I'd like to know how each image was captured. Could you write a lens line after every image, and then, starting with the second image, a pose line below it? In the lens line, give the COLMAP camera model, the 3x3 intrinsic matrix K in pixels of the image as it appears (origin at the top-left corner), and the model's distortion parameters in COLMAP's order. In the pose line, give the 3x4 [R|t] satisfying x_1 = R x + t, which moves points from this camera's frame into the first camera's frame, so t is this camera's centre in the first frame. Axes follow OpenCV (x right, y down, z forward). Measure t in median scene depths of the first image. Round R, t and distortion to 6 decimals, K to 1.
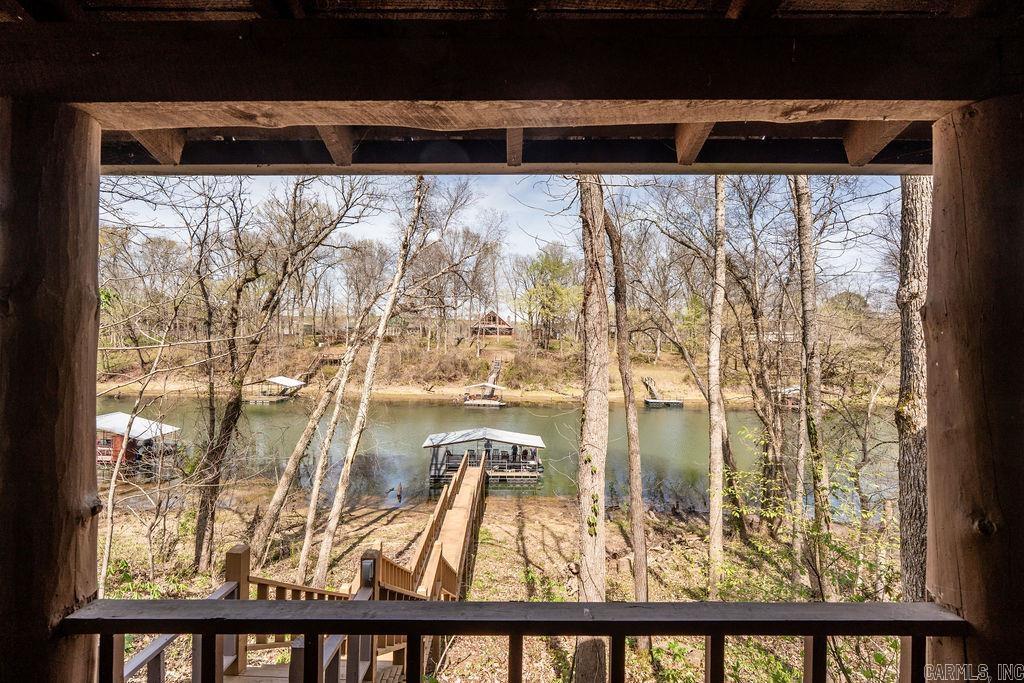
lens RADIAL K [[453.8, 0, 492.1], [0, 453.8, 336.3], [0, 0, 1]] dist [-0.003914, 0.000763]
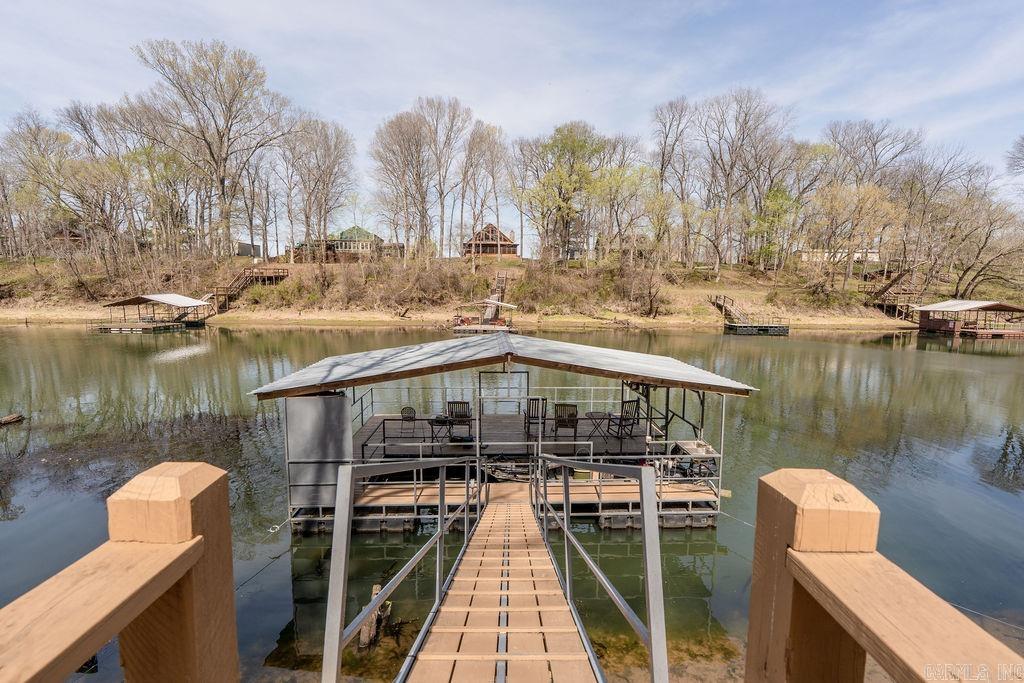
lens RADIAL K [[453.8, 0, 506.1], [0, 453.8, 347.5], [0, 0, 1]] dist [-0.003914, 0.000763]
pose [[0.999081, -0.006182, 0.042416, -0.012152], [0.000219, 0.990266, 0.139186, 0.071198], [-0.042863, -0.139048, 0.989357, 0.310477]]
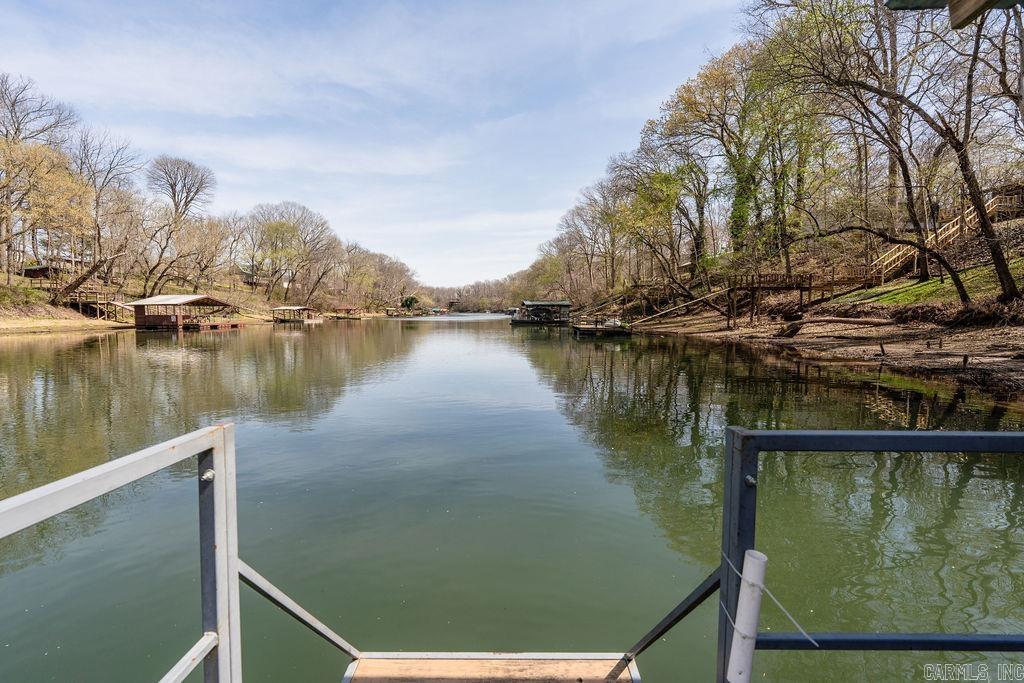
lens RADIAL K [[453.8, 0, 522.4], [0, 453.8, 337.8], [0, 0, 1]] dist [-0.003914, 0.000763]
pose [[-0.024266, -0.066371, 0.997500, 0.011006], [-0.012362, 0.997737, 0.066086, 0.100678], [-0.999629, -0.010727, -0.025031, 0.430631]]
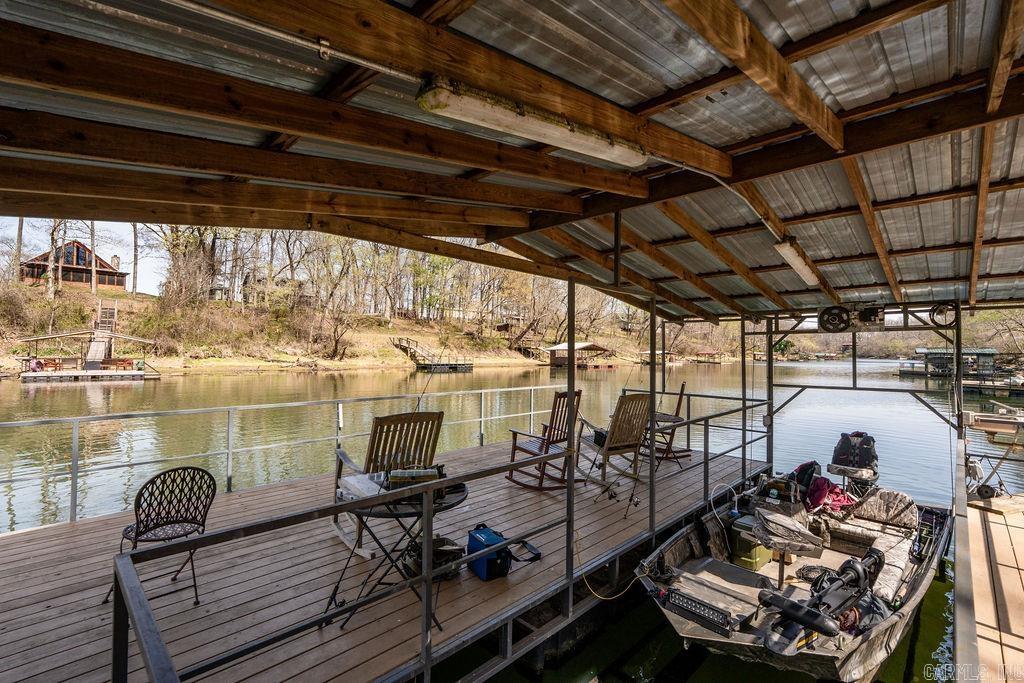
lens RADIAL K [[453.8, 0, 502.8], [0, 453.8, 342.0], [0, 0, 1]] dist [-0.003914, 0.000763]
pose [[0.704962, 0.016265, 0.709058, -0.037755], [-0.016364, 0.999844, -0.006667, 0.096969], [-0.709056, -0.006903, 0.705118, 0.395579]]
